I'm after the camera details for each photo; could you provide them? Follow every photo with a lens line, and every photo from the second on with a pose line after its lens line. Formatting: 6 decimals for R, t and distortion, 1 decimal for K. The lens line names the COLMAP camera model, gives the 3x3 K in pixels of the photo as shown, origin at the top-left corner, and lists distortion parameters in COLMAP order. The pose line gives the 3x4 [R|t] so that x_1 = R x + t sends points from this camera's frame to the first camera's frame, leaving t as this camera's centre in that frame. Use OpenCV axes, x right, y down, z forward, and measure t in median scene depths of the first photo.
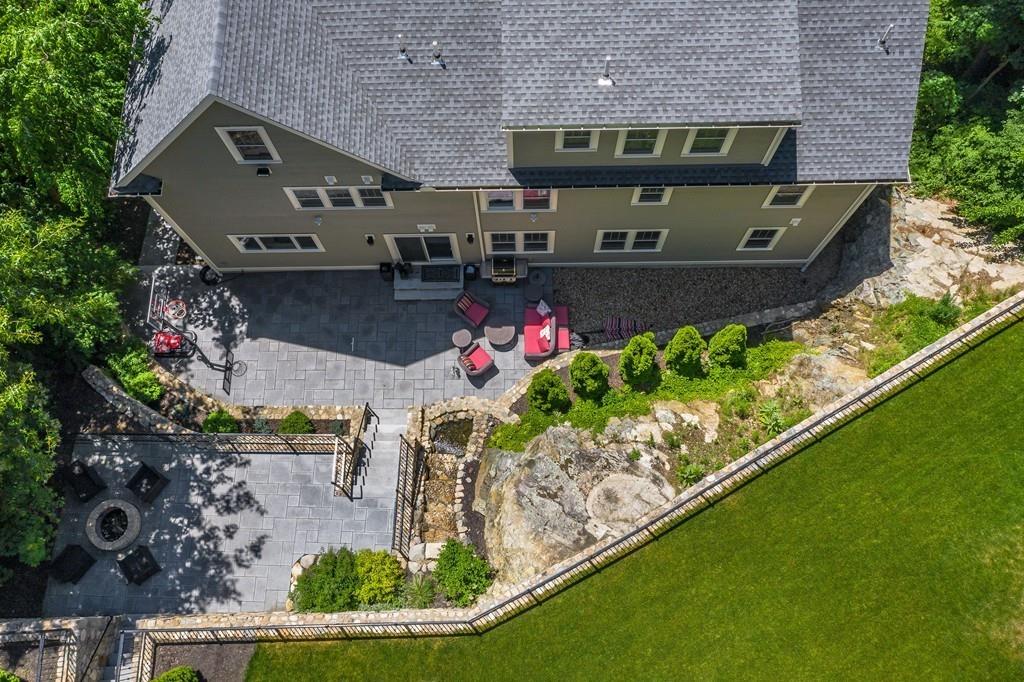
lens RADIAL K [[817.4, 0, 512.0], [0, 817.4, 341.0], [0, 0, 1]] dist [0.003231, 0.003789]
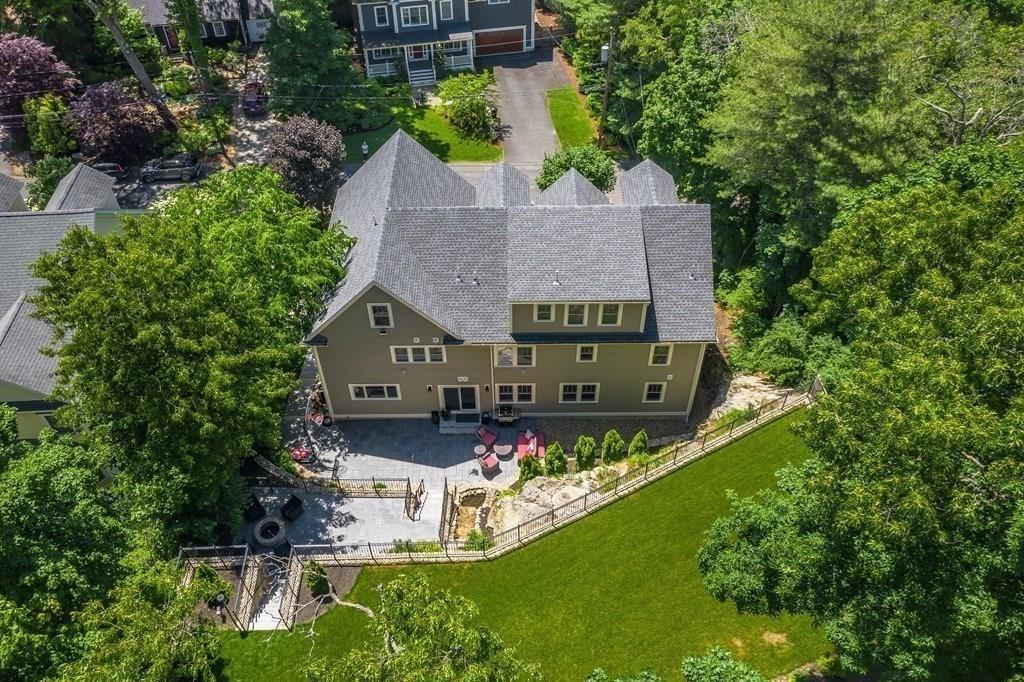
lens RADIAL K [[817.4, 0, 512.0], [0, 817.4, 341.0], [0, 0, 1]] dist [0.003231, 0.003789]
pose [[0.999936, 0.011223, 0.001548, -0.001753], [-0.009351, 0.894782, -0.446406, 0.606346], [-0.006395, 0.446363, 0.894829, -0.655034]]
